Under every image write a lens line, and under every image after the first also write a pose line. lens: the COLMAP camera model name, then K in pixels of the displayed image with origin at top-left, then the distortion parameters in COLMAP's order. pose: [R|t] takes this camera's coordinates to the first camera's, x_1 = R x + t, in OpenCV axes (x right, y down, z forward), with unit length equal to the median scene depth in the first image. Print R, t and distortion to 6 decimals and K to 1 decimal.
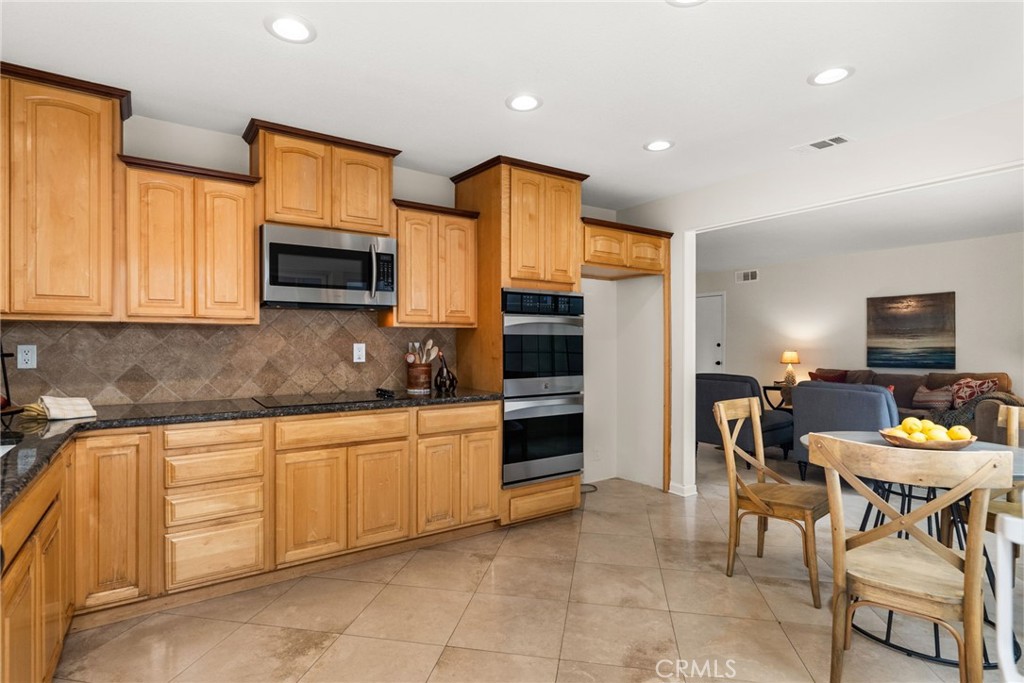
lens RADIAL K [[532.2, 0, 509.0], [0, 532.2, 342.8], [0, 0, 1]] dist [-0.004979, 0.000373]
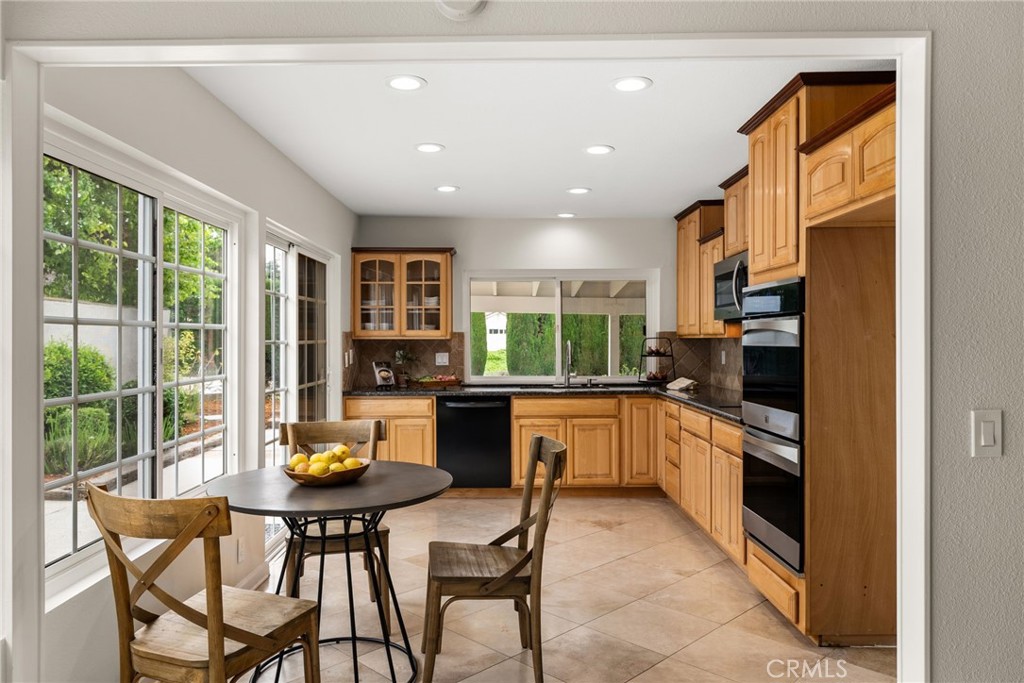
lens RADIAL K [[701.6, 0, 516.3], [0, 701.6, 347.1], [0, 0, 1]] dist [0.013297, 0.002599]
pose [[-0.557865, 0.009529, -0.829877, 1.202072], [0.003891, 0.999953, 0.008866, -0.027595], [0.829922, 0.001717, -0.557876, 1.459570]]
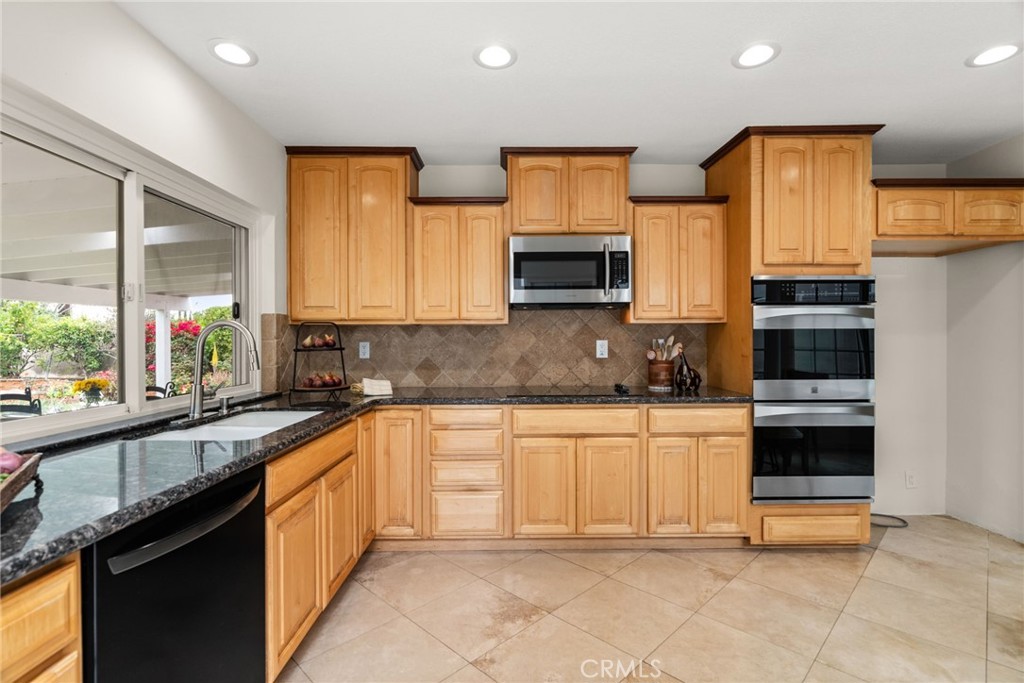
lens RADIAL K [[487.8, 0, 500.0], [0, 487.8, 344.2], [0, 0, 1]] dist [-0.007608, 0.002573]
pose [[0.822339, 0.000766, -0.568997, 0.115229], [0.004004, 0.999967, 0.007133, 0.001780], [0.568984, -0.008144, 0.822308, 0.108201]]
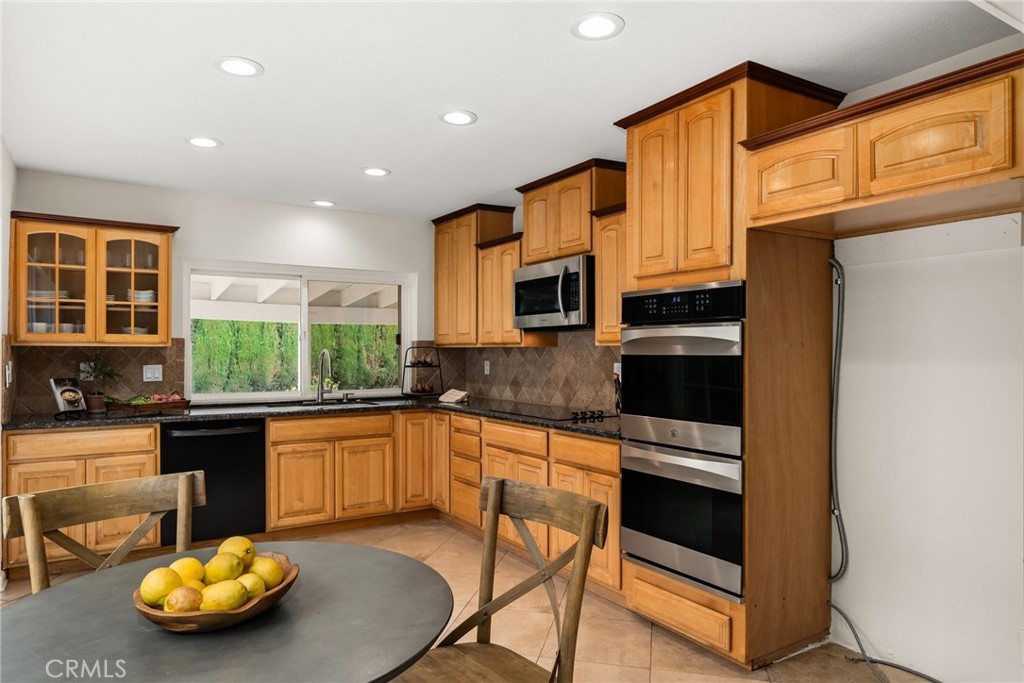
lens RADIAL K [[643.6, 0, 513.2], [0, 643.6, 352.2], [0, 0, 1]] dist [-0.000773, 0.003806]
pose [[-0.035999, 0.000949, -0.999351, 1.016405], [0.000521, 0.999999, 0.000931, -0.022442], [0.999352, -0.000487, -0.035999, 0.975549]]
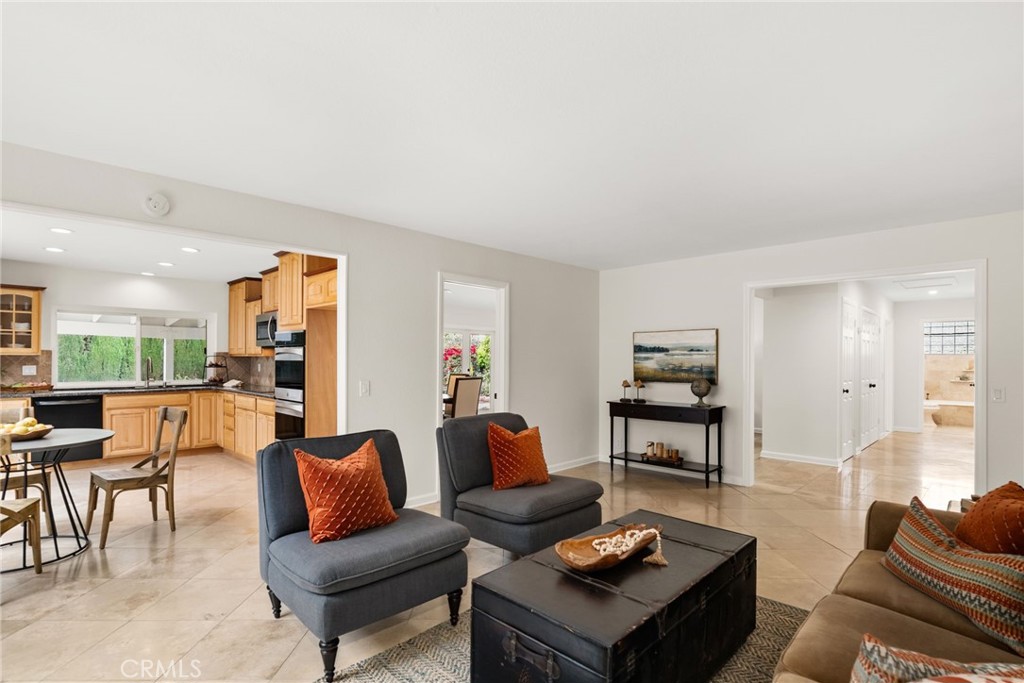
lens RADIAL K [[487.8, 0, 509.5], [0, 487.8, 358.6], [0, 0, 1]] dist [-0.007608, 0.002573]
pose [[0.190585, 0.000037, -0.981671, 1.809560], [-0.003482, 0.999994, -0.000638, -0.025234], [0.981665, 0.003540, 0.190583, 1.588601]]
